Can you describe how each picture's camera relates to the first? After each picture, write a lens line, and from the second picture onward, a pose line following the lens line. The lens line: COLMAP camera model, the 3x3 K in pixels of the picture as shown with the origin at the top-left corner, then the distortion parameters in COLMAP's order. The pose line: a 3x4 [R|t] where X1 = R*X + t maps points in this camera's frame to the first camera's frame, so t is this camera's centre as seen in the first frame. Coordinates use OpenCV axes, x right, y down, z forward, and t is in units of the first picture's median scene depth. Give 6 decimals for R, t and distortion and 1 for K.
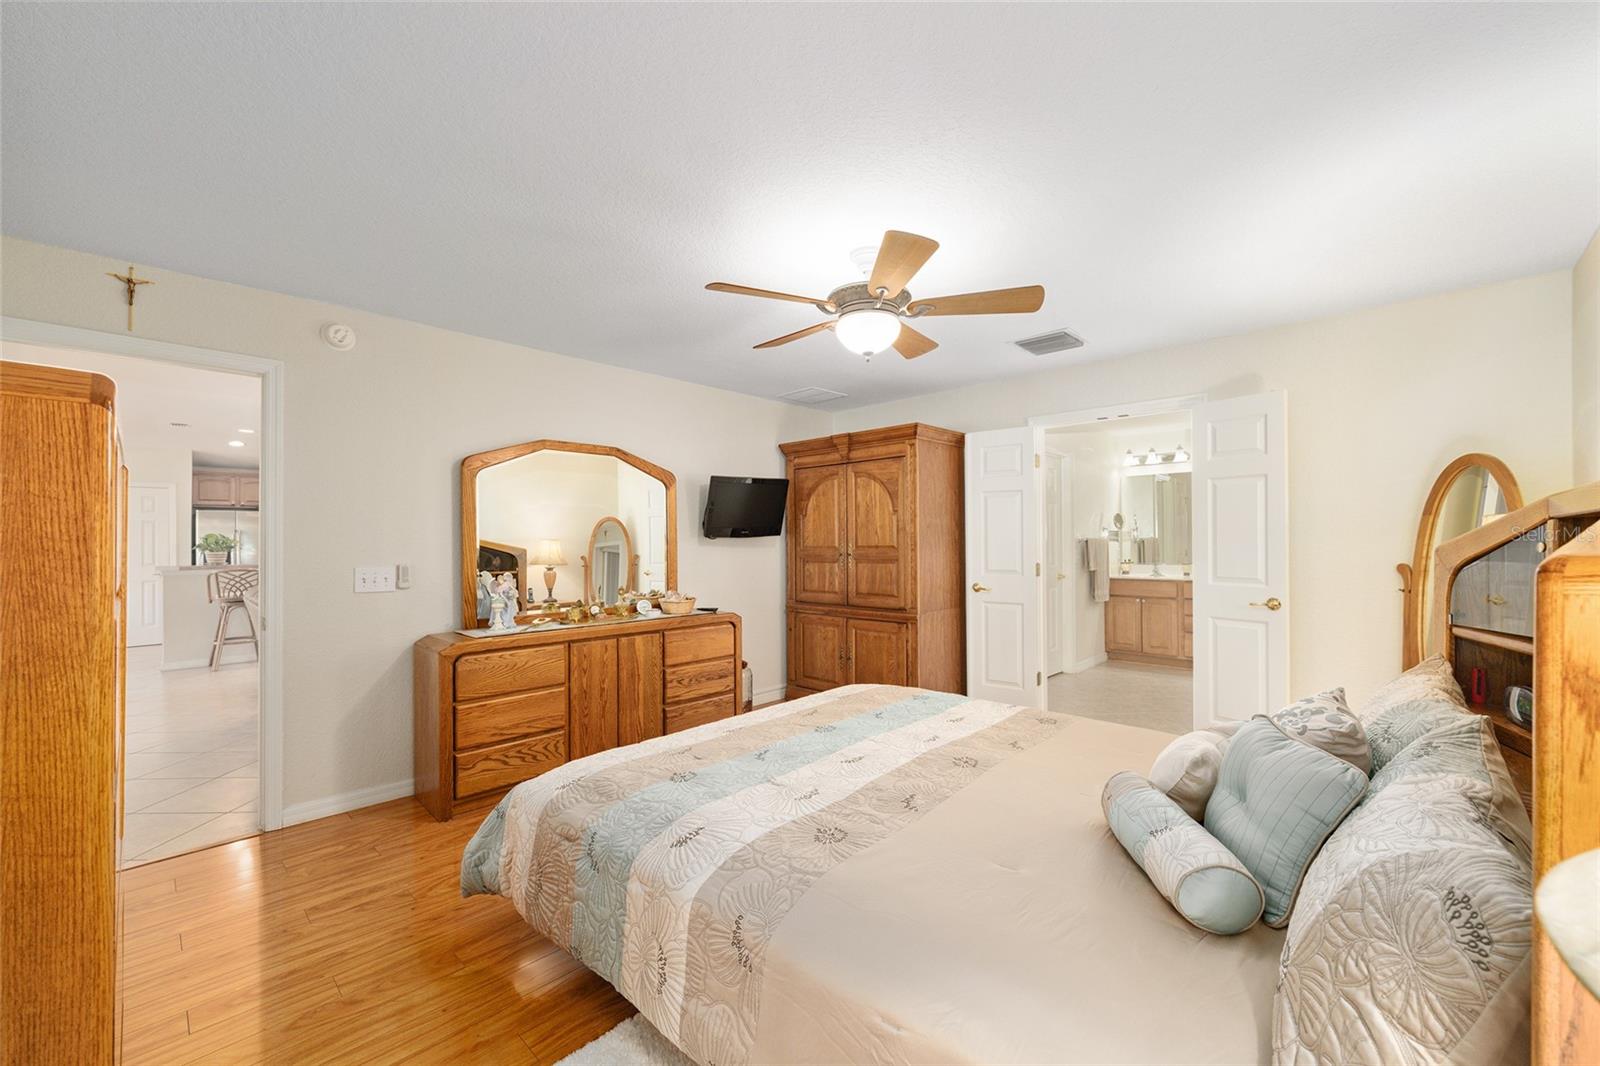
lens RADIAL K [[630.4, 0, 802.7], [0, 630.4, 537.1], [0, 0, 1]] dist [0.002333, 0.000166]
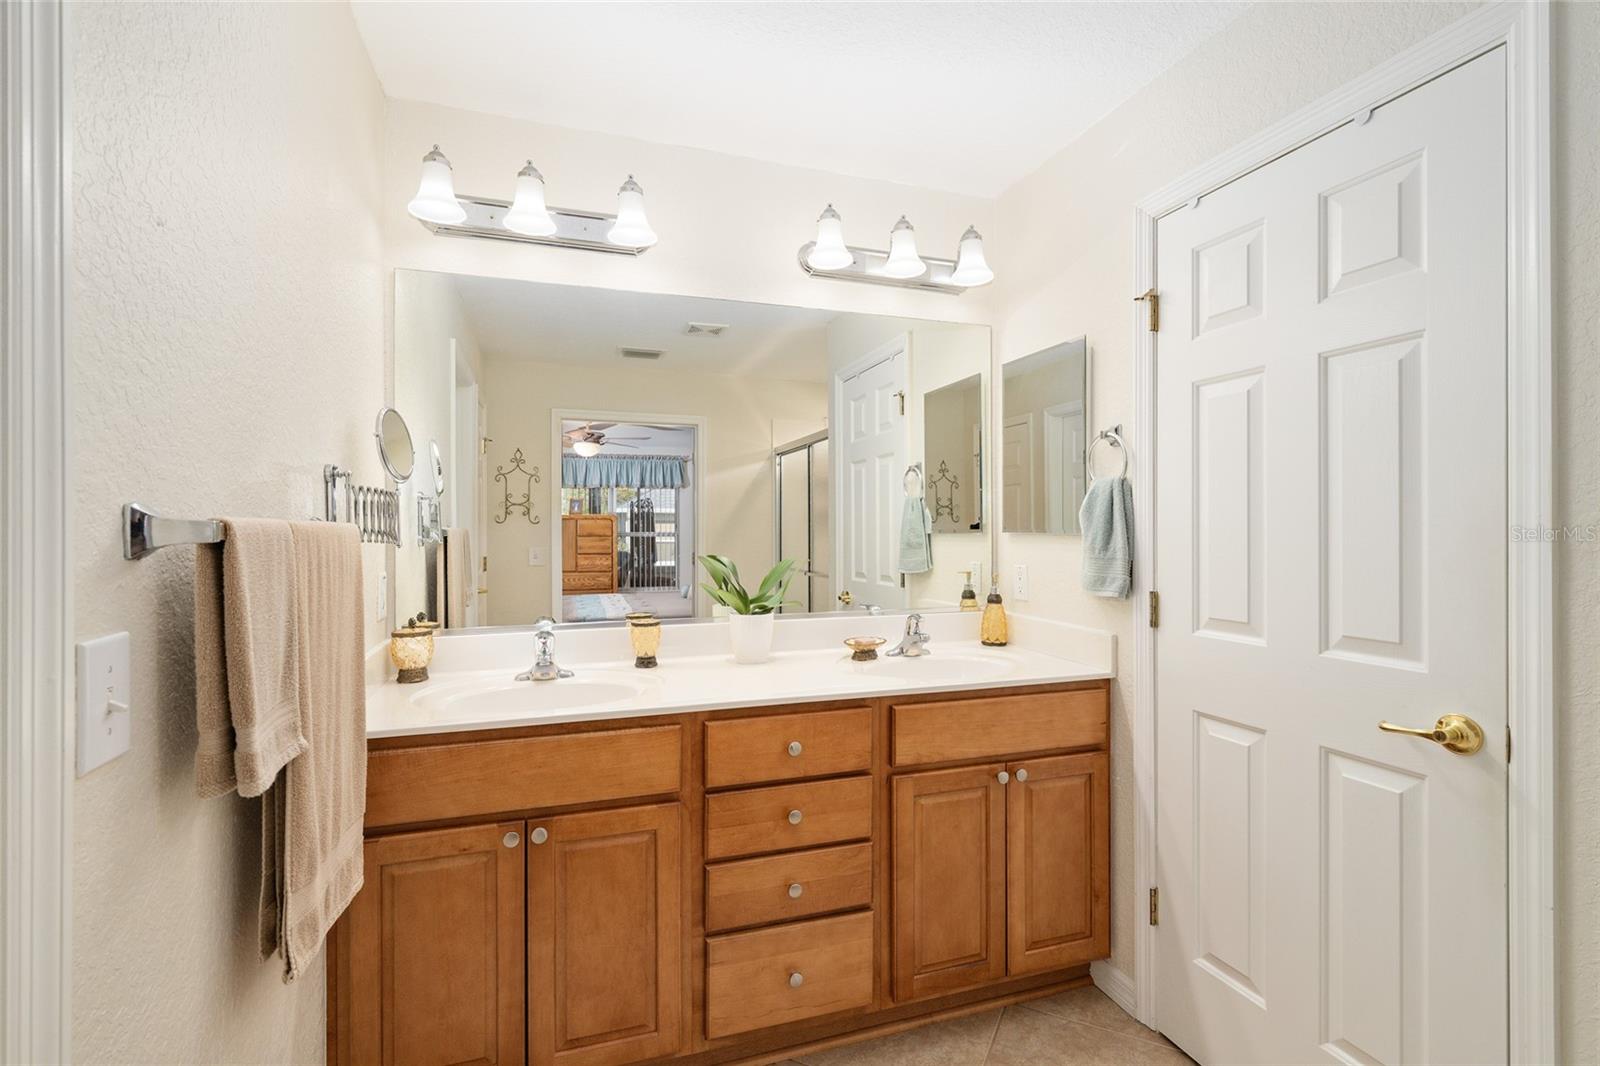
lens RADIAL K [[726.7, 0, 800.9], [0, 726.7, 529.6], [0, 0, 1]] dist [0.000496, -0.000429]
pose [[0.456748, 0.006699, 0.889571, 0.282356], [-0.006033, 0.999972, -0.004433, 0.002106], [-0.889576, -0.003342, 0.456775, 0.625793]]
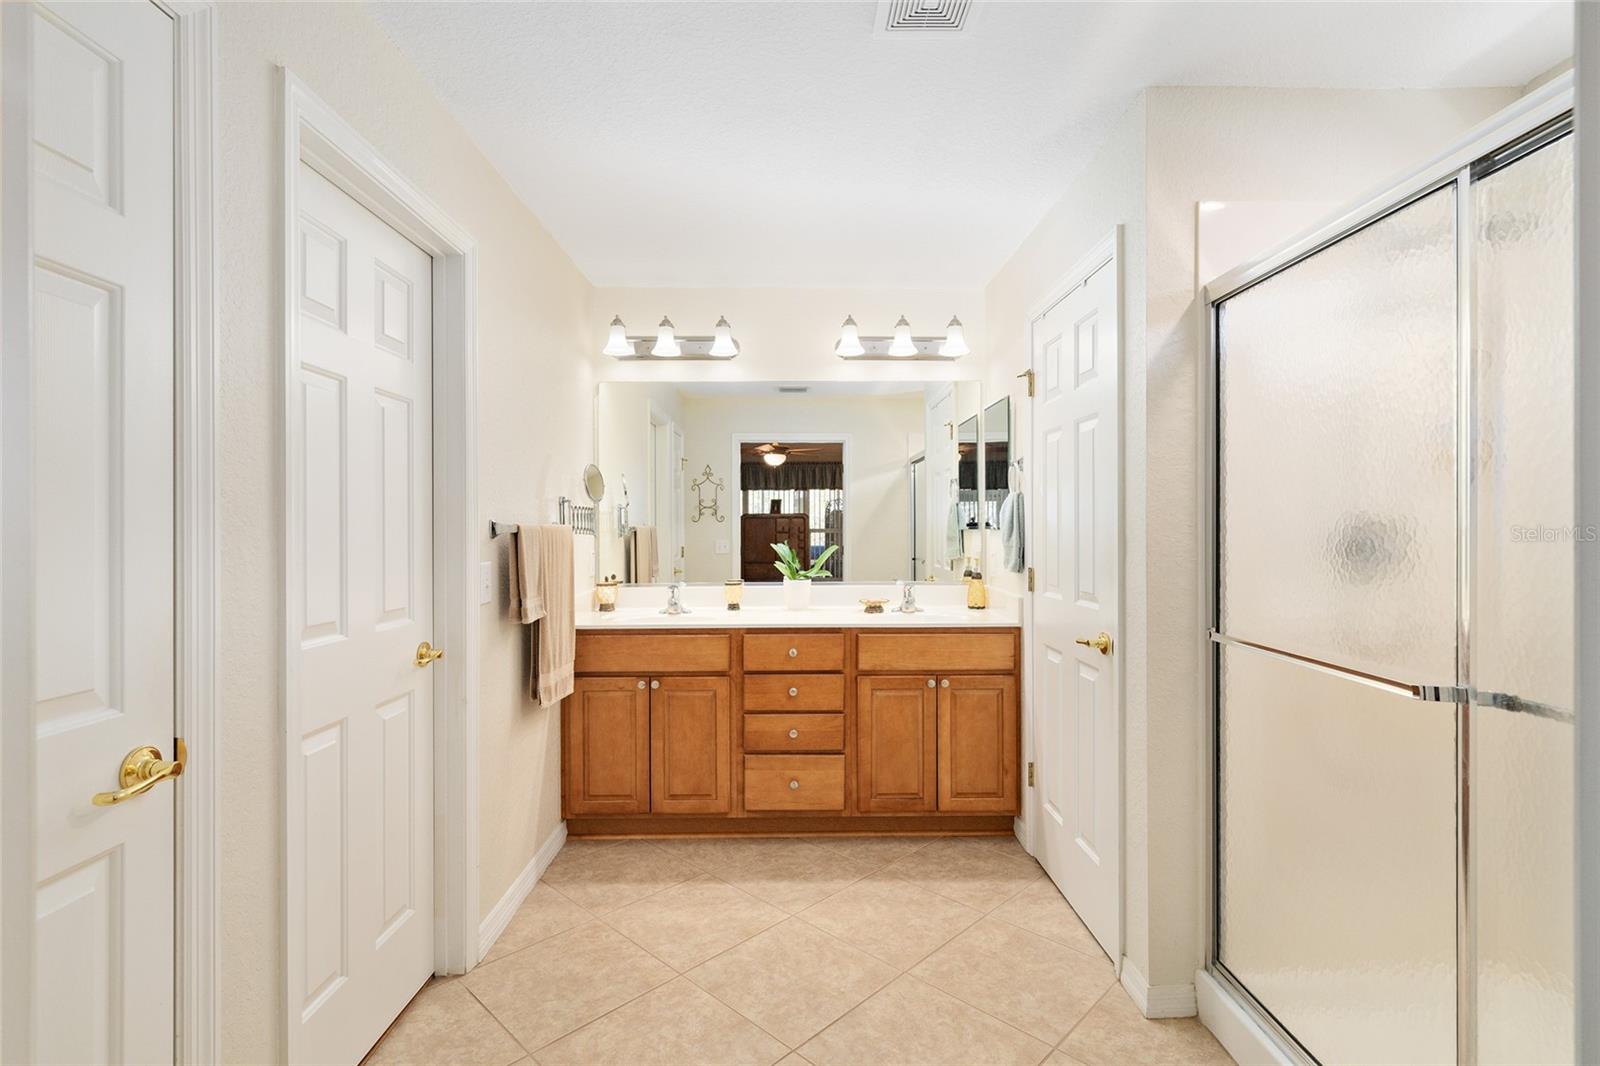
lens RADIAL K [[742.5, 0, 804.8], [0, 742.5, 529.6], [0, 0, 1]] dist [-0.002780, 0.000052]
pose [[0.705459, 0.001619, 0.708748, 0.210735], [-0.005534, 0.999979, 0.003224, 0.001183], [-0.708729, -0.006197, 0.705454, 0.462745]]
